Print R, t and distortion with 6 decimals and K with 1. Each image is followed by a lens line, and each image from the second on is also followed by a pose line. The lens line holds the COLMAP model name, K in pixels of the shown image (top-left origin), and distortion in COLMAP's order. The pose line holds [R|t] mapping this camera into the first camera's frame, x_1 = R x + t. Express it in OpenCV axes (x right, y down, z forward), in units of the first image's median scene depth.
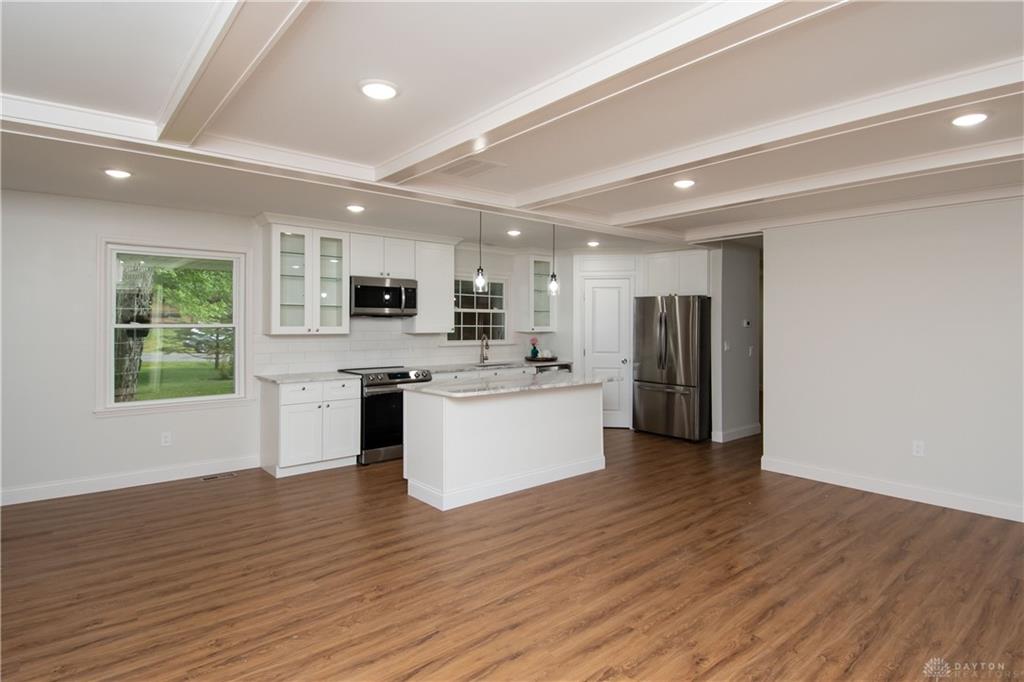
lens RADIAL K [[534.2, 0, 525.9], [0, 534.2, 358.4], [0, 0, 1]] dist [0.049112, -0.056726]
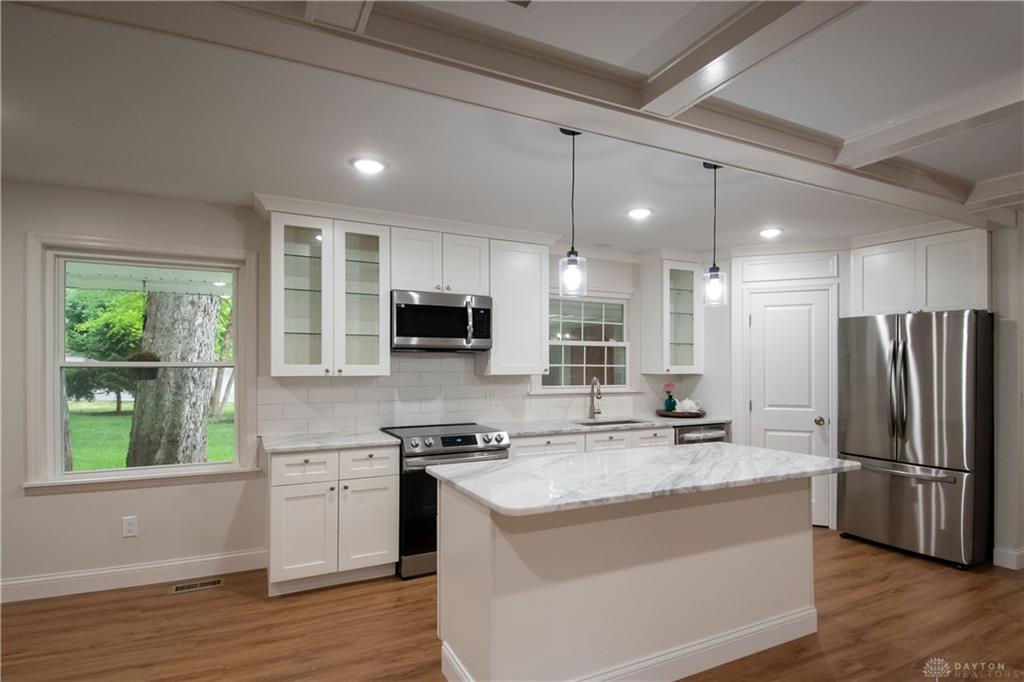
lens RADIAL K [[534.2, 0, 525.9], [0, 534.2, 358.4], [0, 0, 1]] dist [0.049112, -0.056726]
pose [[0.973052, -0.004917, -0.230532, -0.006253], [-0.013502, 0.996842, -0.078253, -0.014525], [0.230189, 0.079257, 0.969913, 0.316832]]
